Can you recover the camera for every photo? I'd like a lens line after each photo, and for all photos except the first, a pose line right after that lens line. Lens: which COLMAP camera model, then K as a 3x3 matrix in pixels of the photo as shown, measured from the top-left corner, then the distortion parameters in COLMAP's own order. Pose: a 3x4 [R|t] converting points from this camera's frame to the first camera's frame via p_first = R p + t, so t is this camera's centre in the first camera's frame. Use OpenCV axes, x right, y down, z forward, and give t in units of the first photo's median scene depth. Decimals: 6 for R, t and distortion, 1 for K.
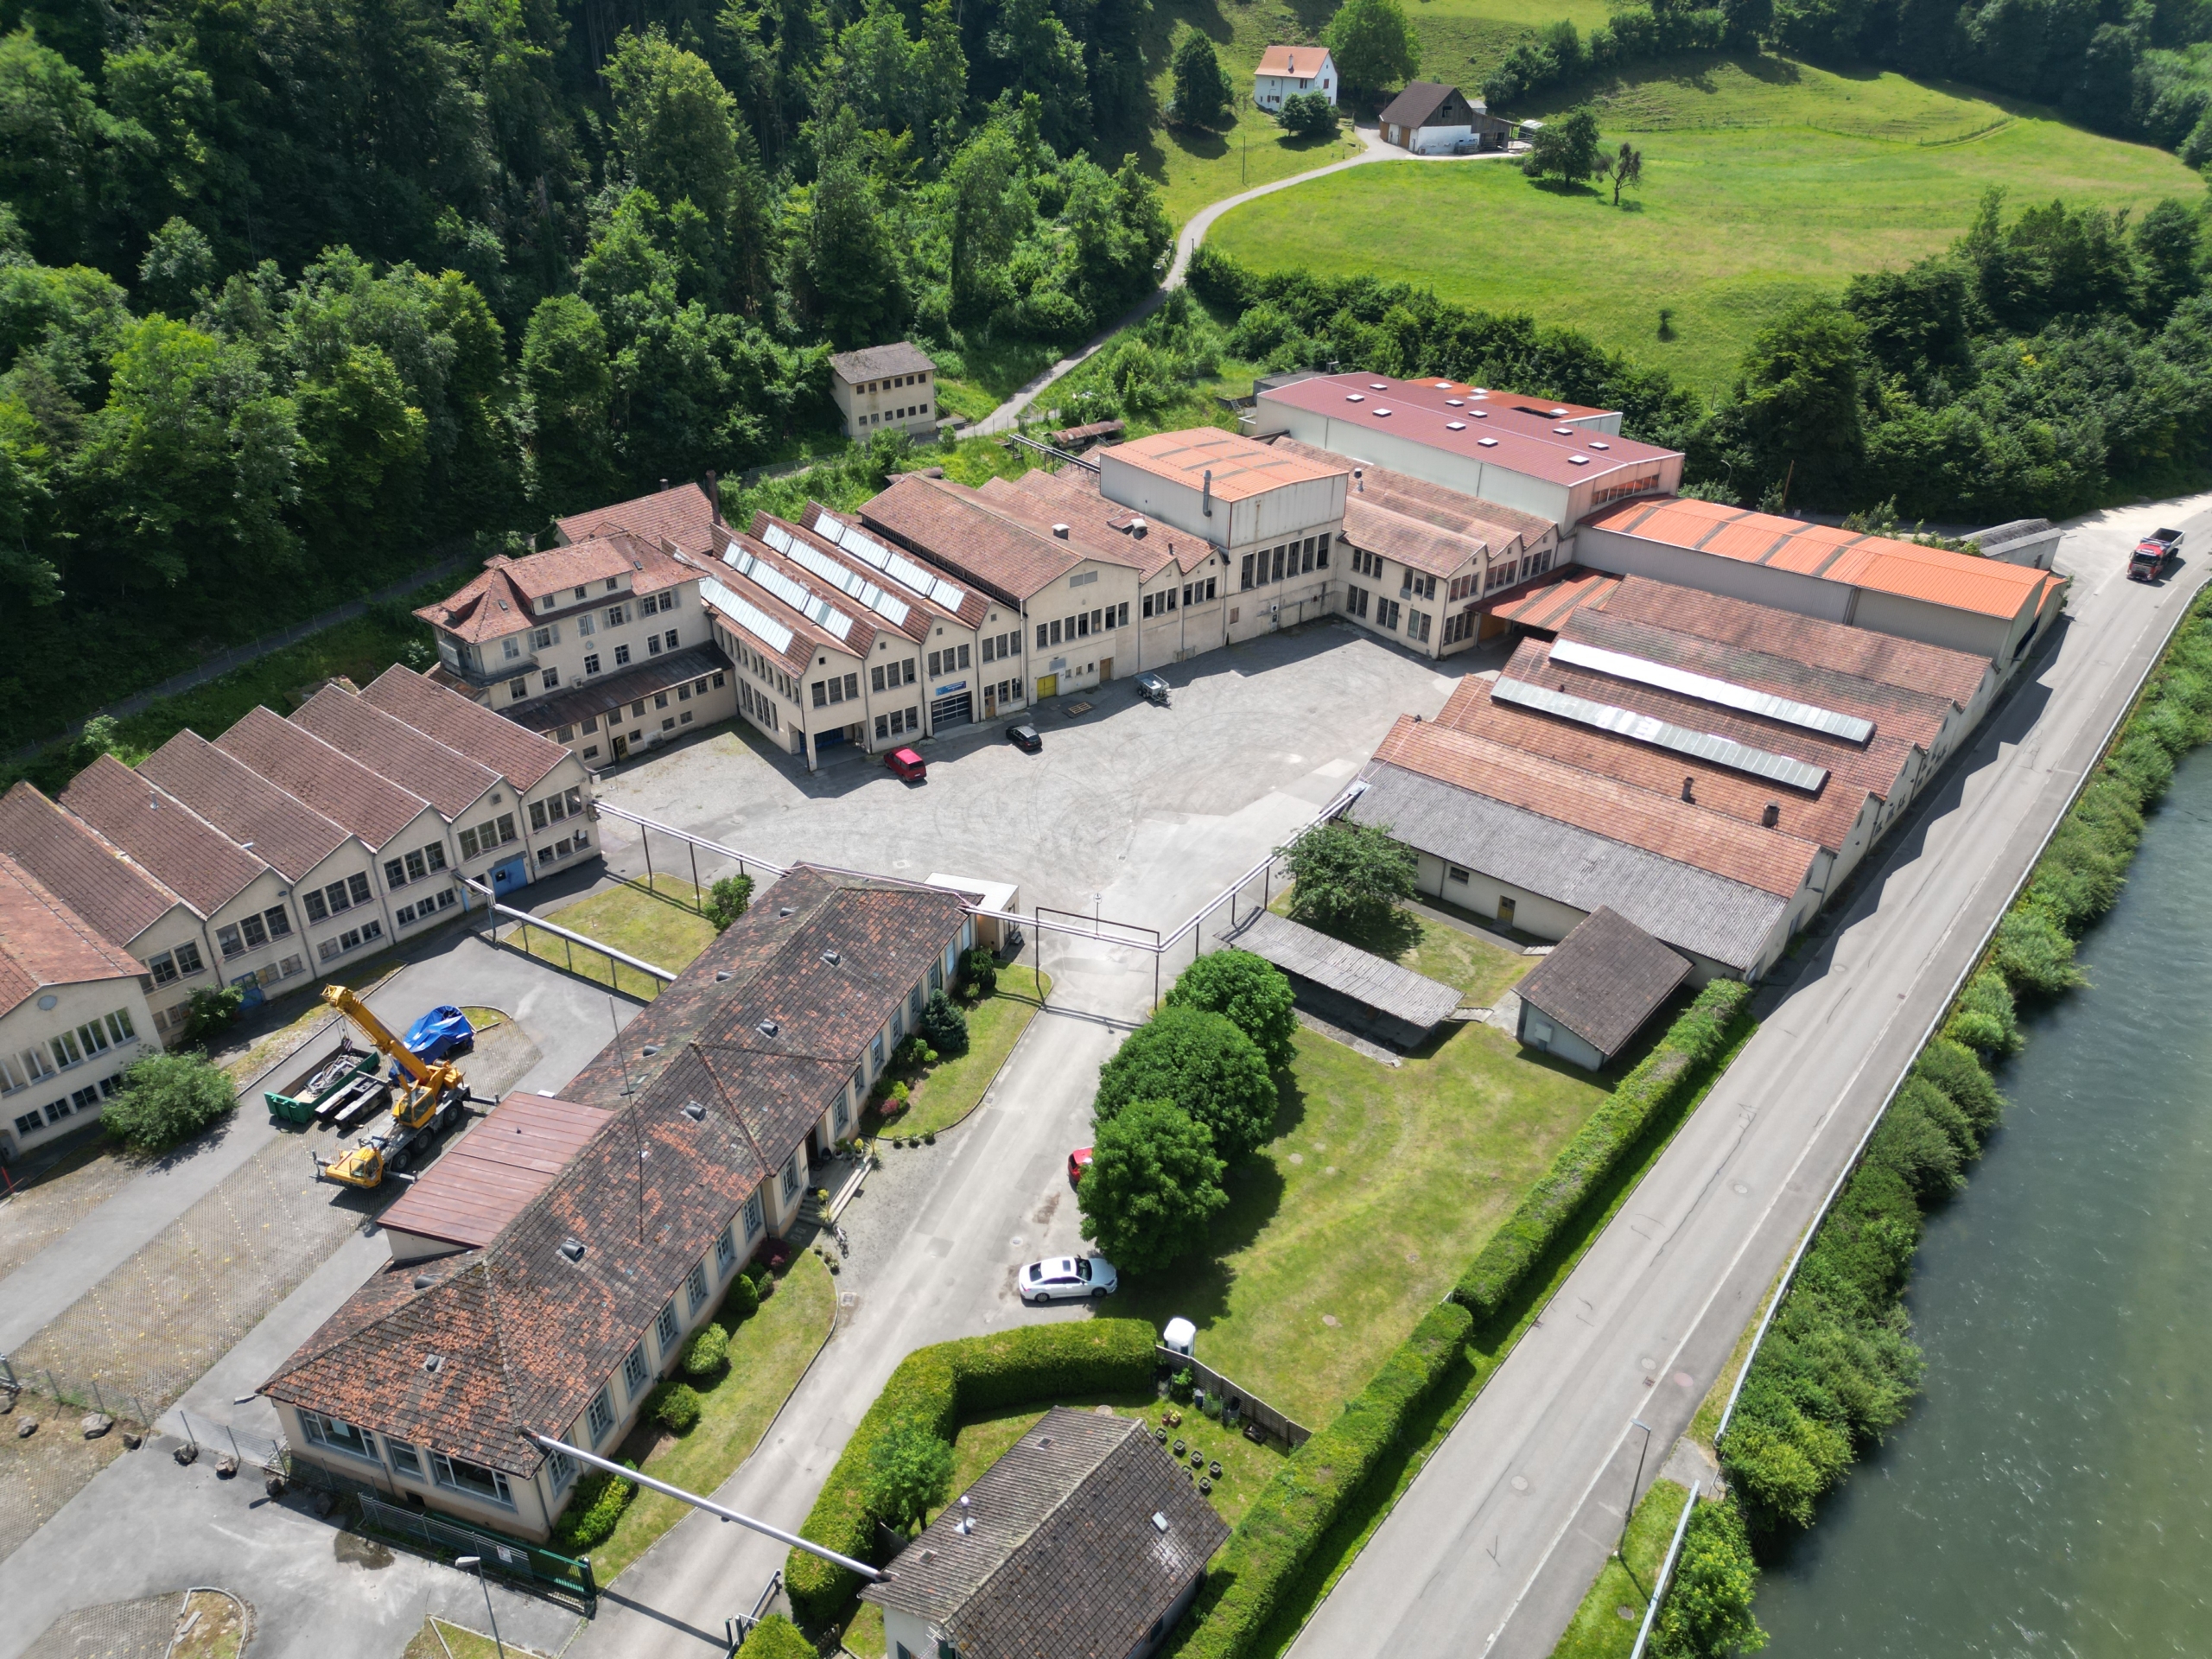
lens RADIAL K [[1525.9, 0, 1096.9], [0, 1525.9, 842.2], [0, 0, 1]] dist [0.106366, -0.111946]
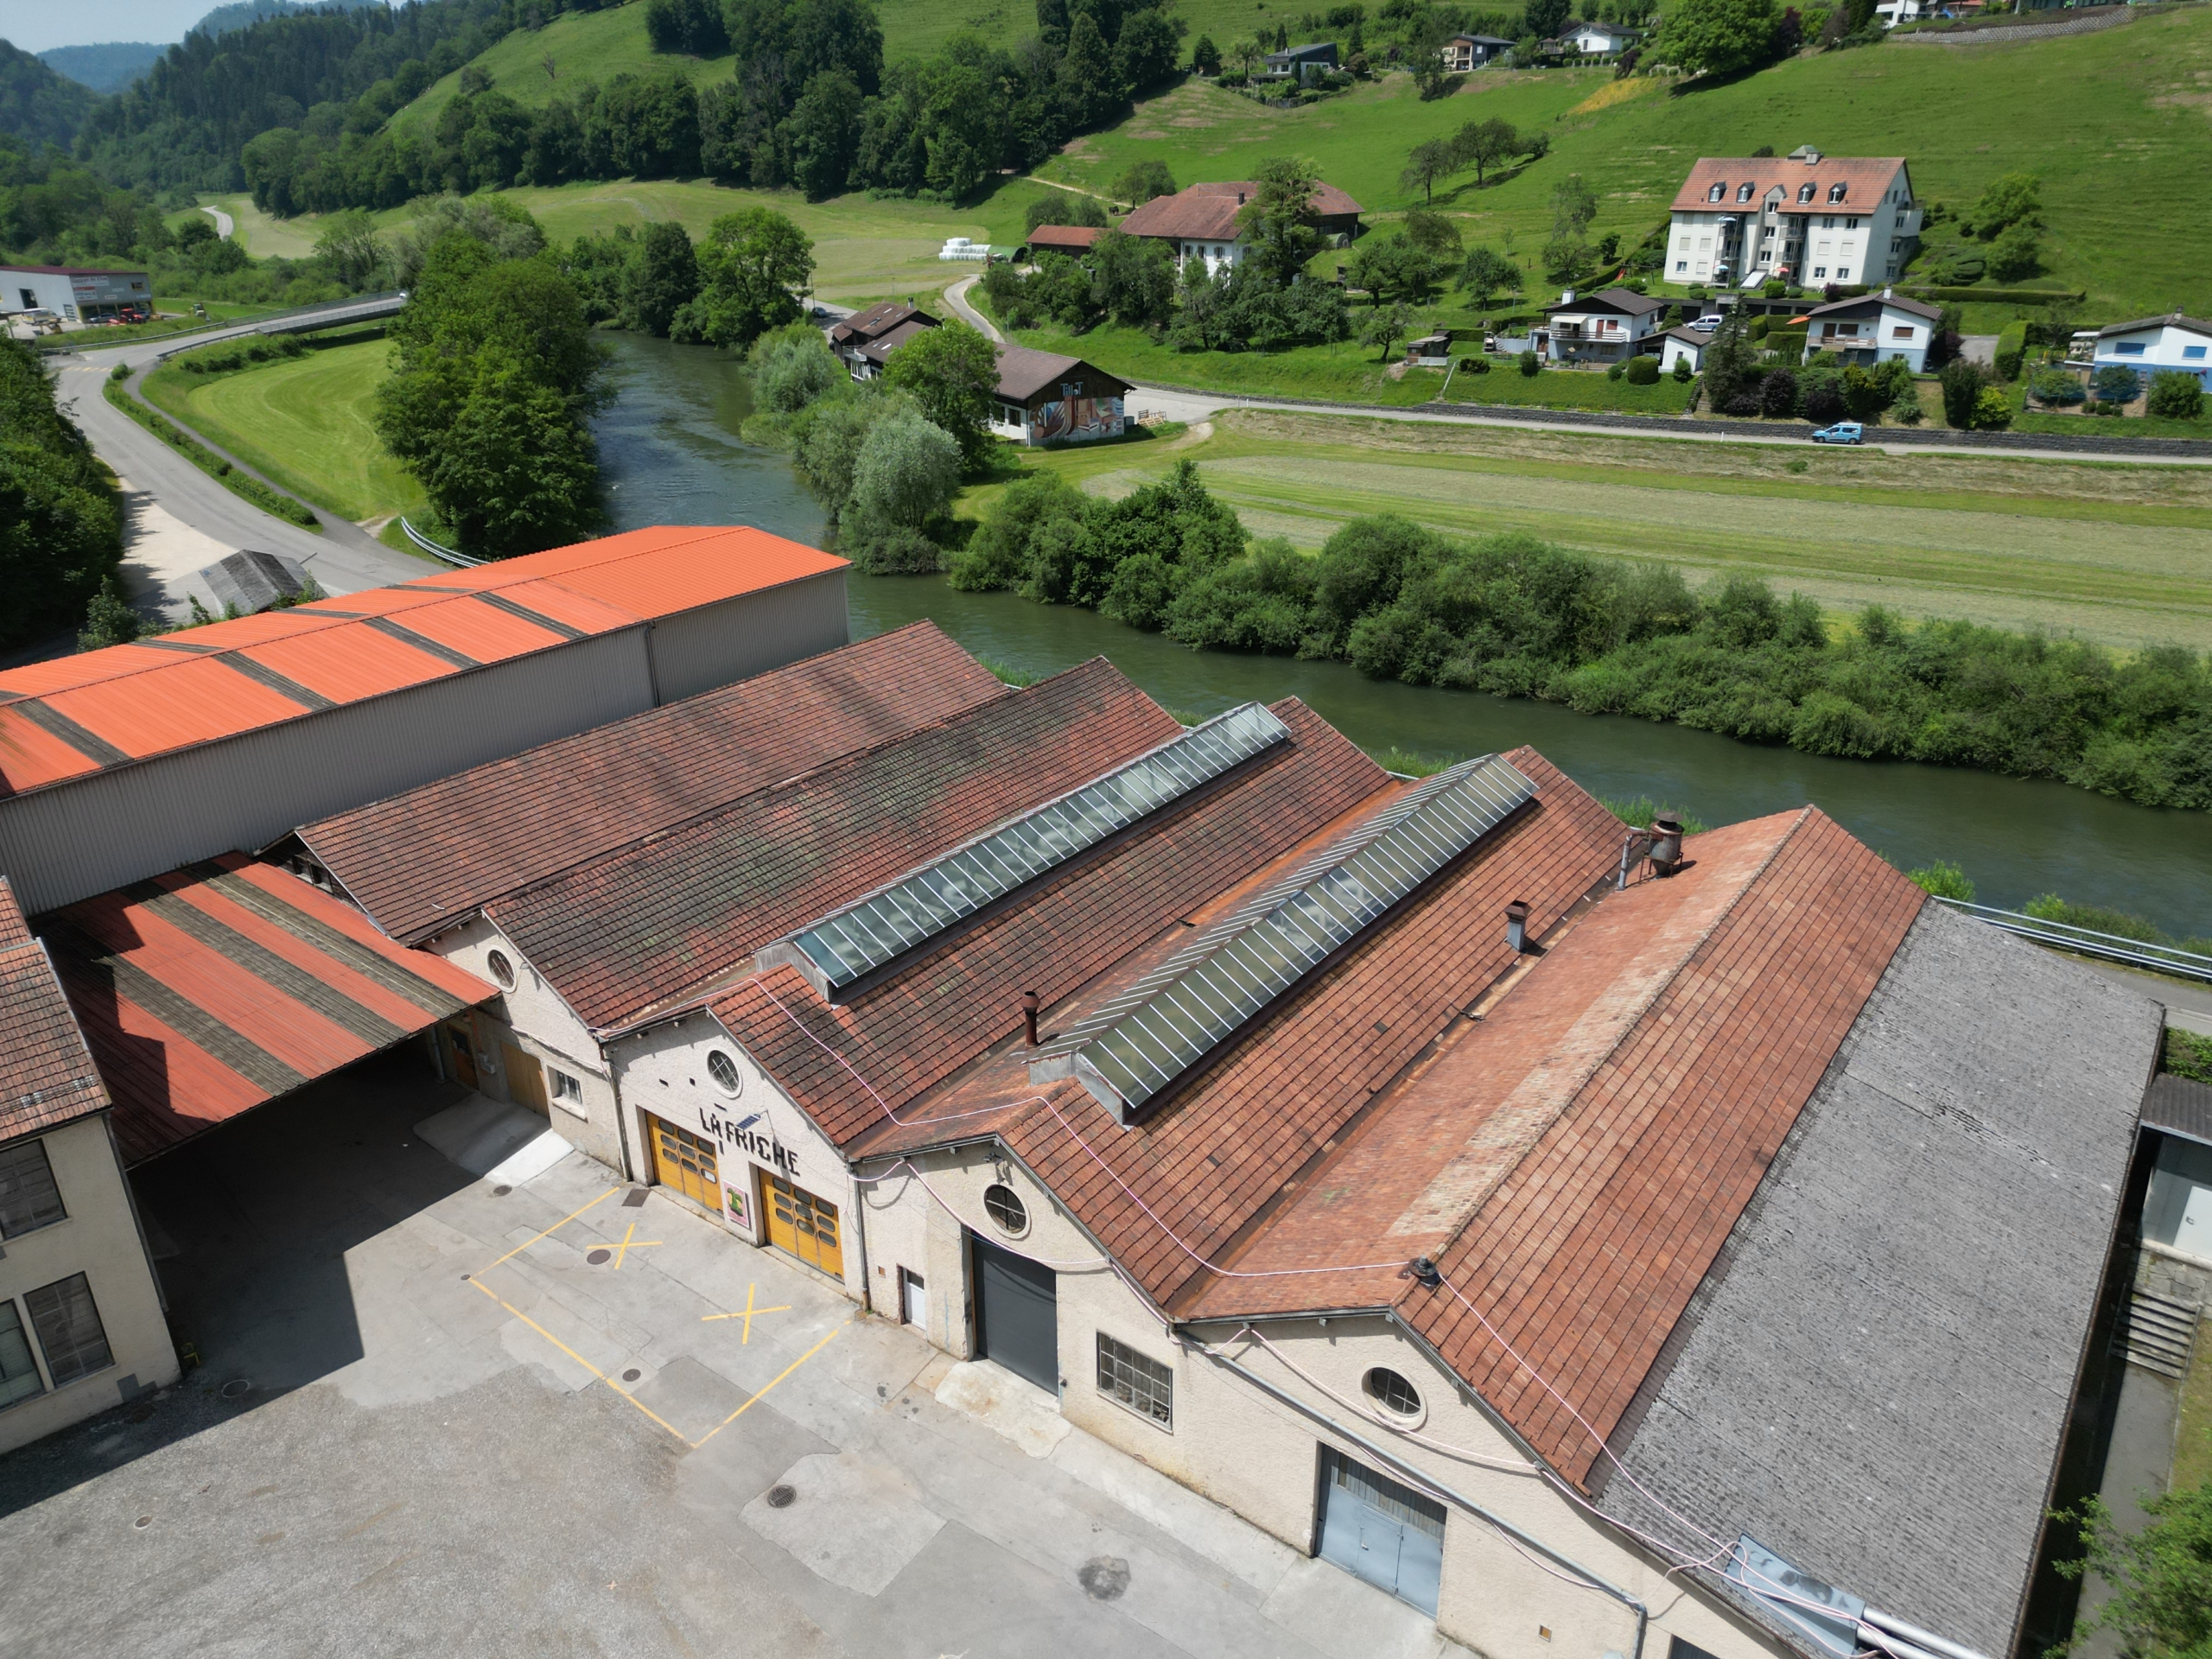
lens RADIAL K [[1551.4, 0, 1106.0], [0, 1551.4, 829.5], [0, 0, 1]] dist [0.066609, -0.064802]
pose [[-0.069100, -0.405062, 0.911674, 0.001115], [0.508858, 0.771725, 0.381451, -0.205933], [-0.858073, 0.490271, 0.152793, 0.747737]]
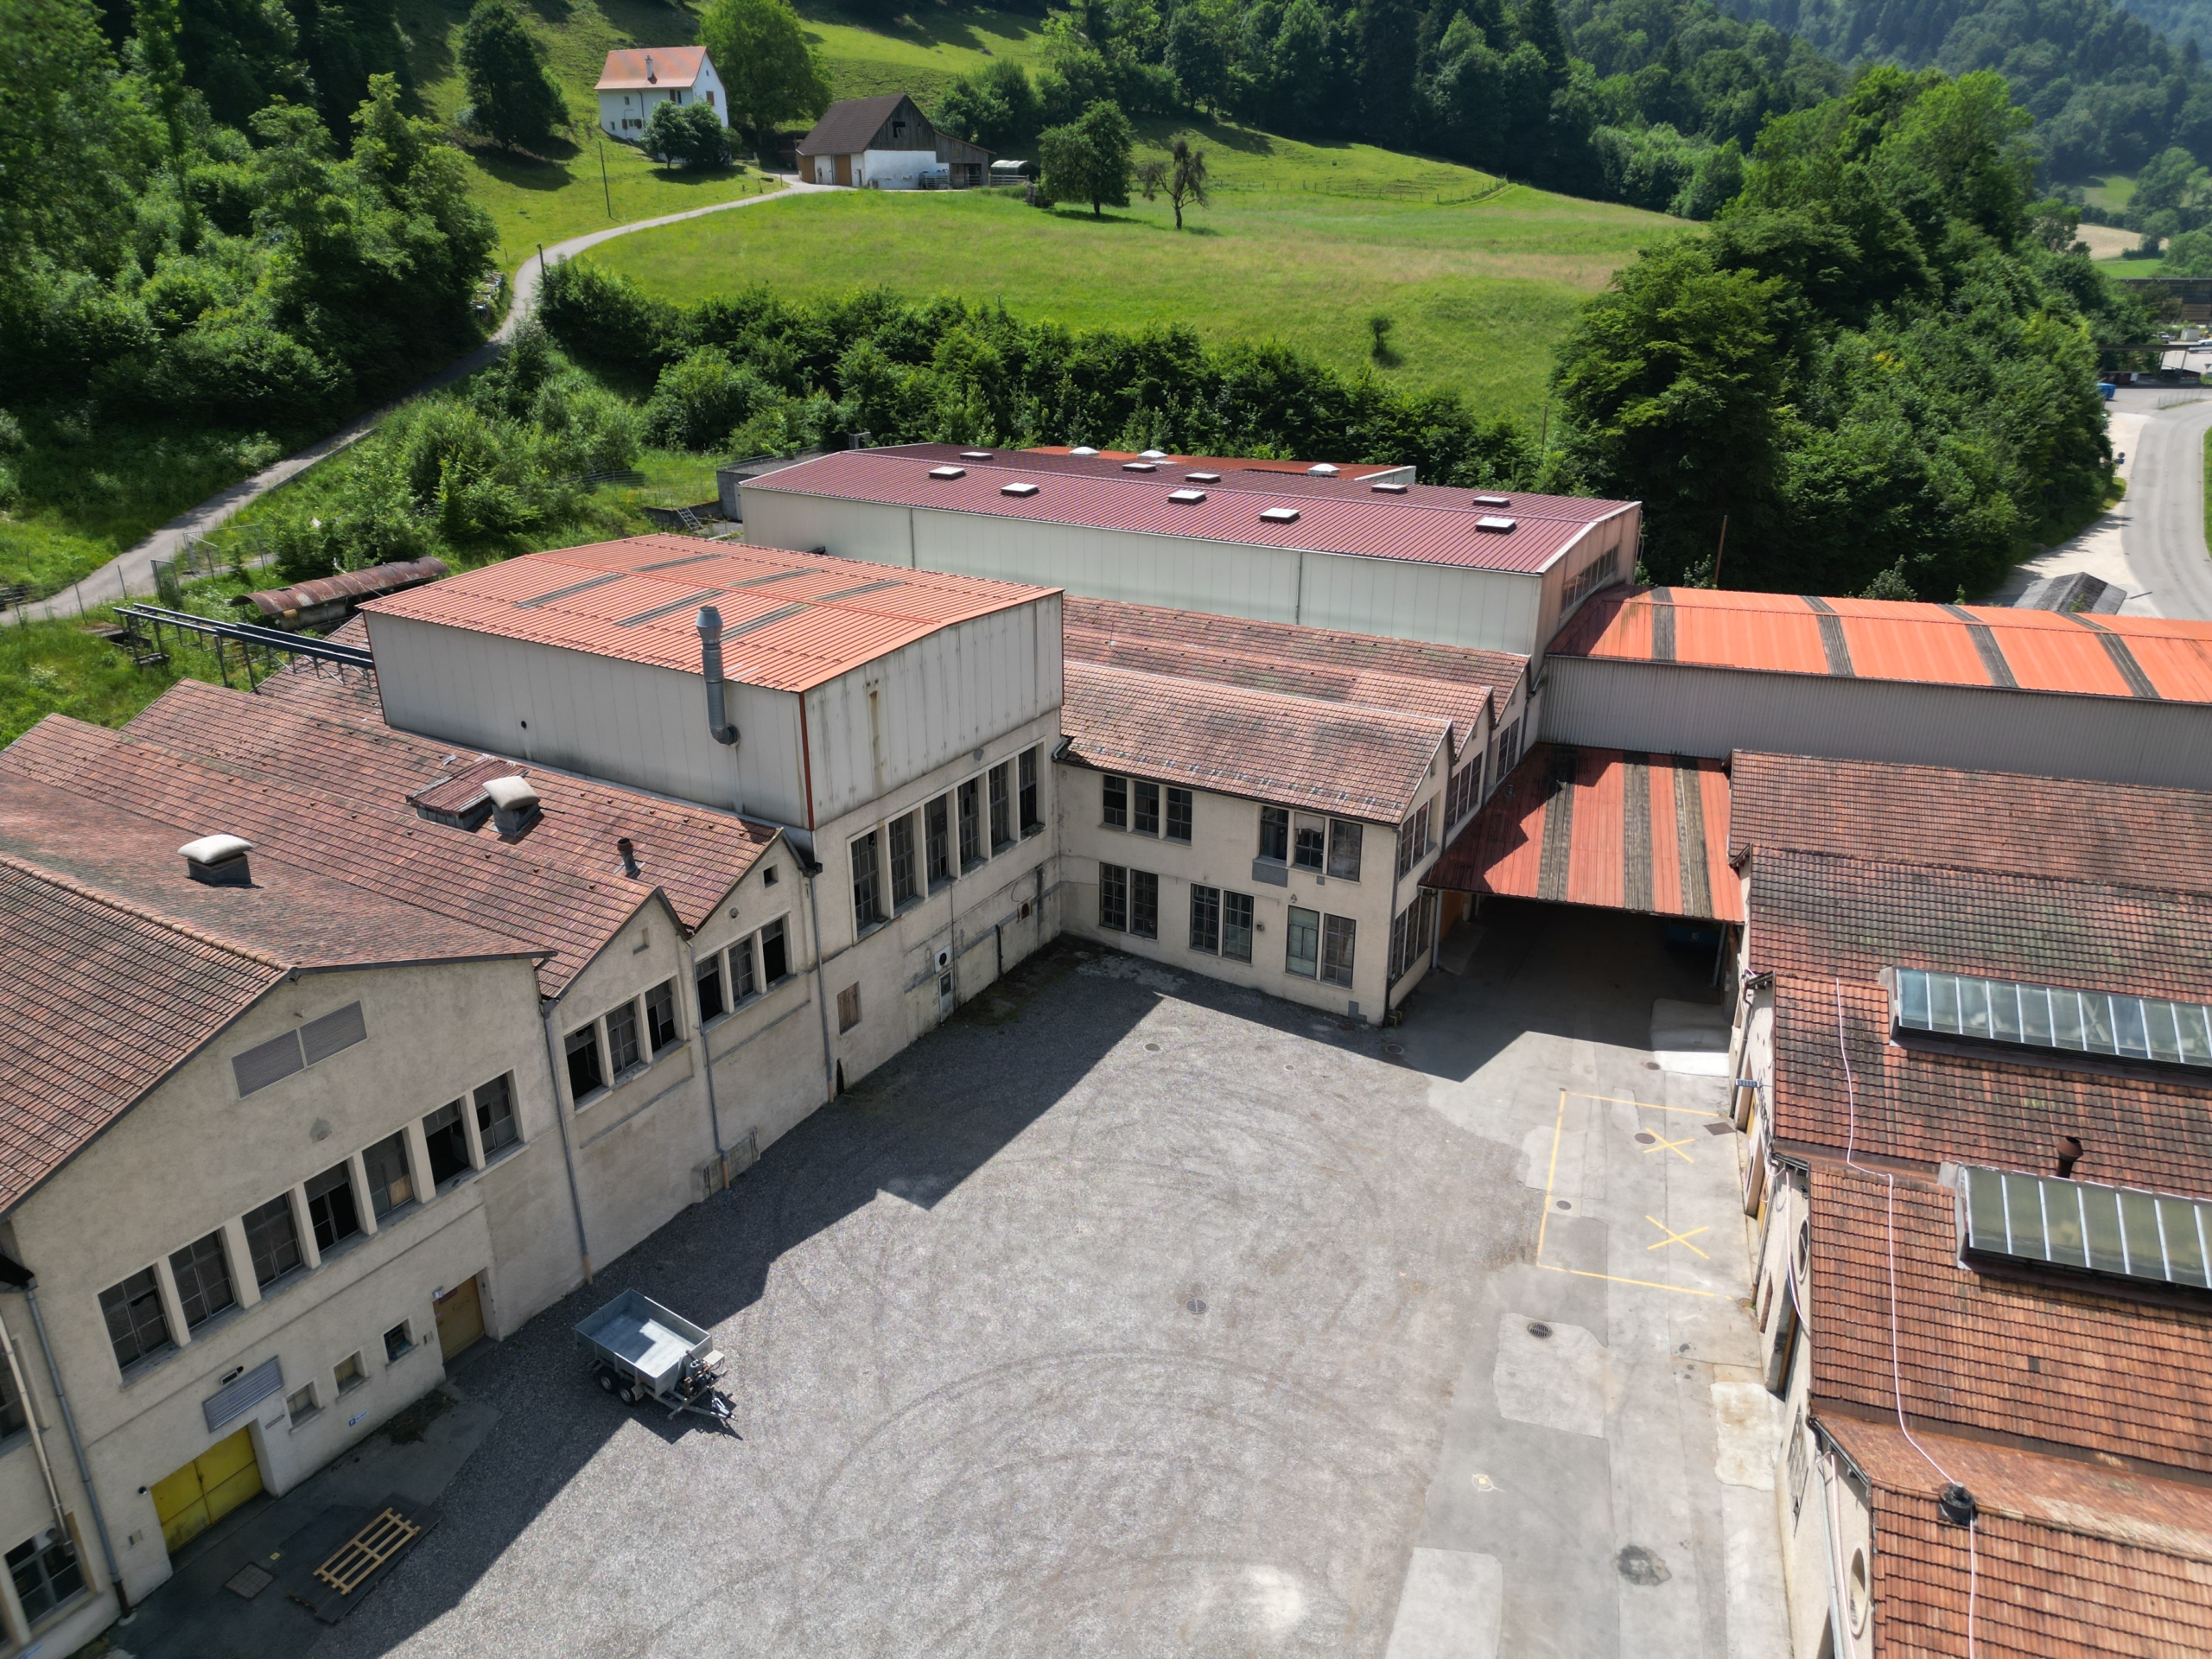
lens RADIAL K [[1544.9, 0, 1099.0], [0, 1544.9, 826.6], [0, 0, 1]] dist [0.077612, -0.074763]
pose [[0.921694, -0.152310, 0.356766, 0.022580], [0.200720, 0.974258, -0.102626, -0.136364], [-0.331951, 0.166199, 0.928540, 0.628091]]
